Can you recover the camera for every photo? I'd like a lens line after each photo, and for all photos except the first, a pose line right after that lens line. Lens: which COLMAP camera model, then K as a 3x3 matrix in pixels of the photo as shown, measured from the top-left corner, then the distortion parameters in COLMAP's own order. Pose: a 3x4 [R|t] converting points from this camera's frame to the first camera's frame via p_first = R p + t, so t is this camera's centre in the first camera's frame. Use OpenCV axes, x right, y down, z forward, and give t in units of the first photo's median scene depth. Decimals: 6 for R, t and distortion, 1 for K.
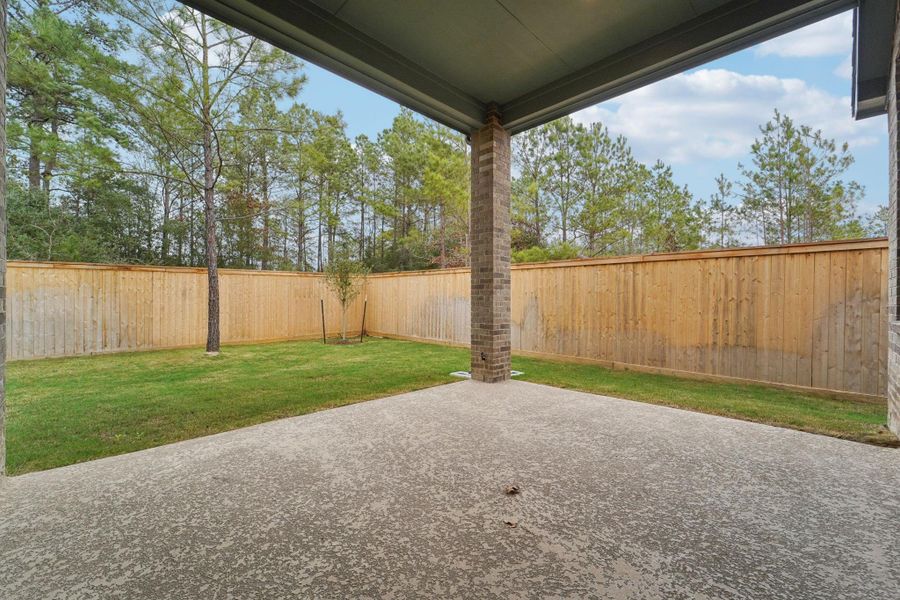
lens RADIAL K [[369.9, 0, 449.0], [0, 369.9, 300.1], [0, 0, 1]] dist [0.003277, -0.000097]
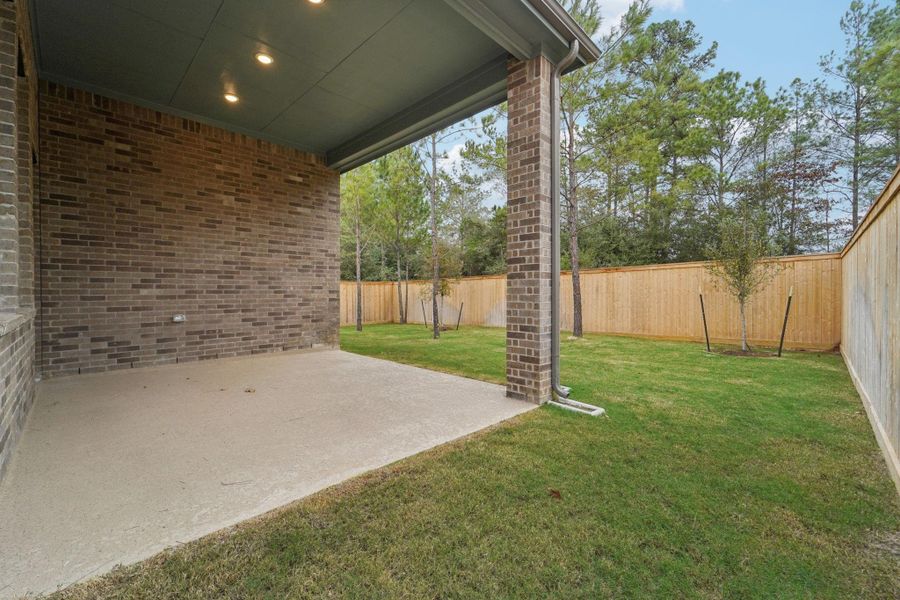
lens RADIAL K [[369.9, 0, 449.0], [0, 369.9, 300.1], [0, 0, 1]] dist [0.003277, -0.000097]
pose [[0.016221, 0.009800, -0.999820, 0.514508], [-0.000195, 0.999952, 0.009798, 0.004438], [0.999868, 0.000036, 0.016222, 0.488243]]
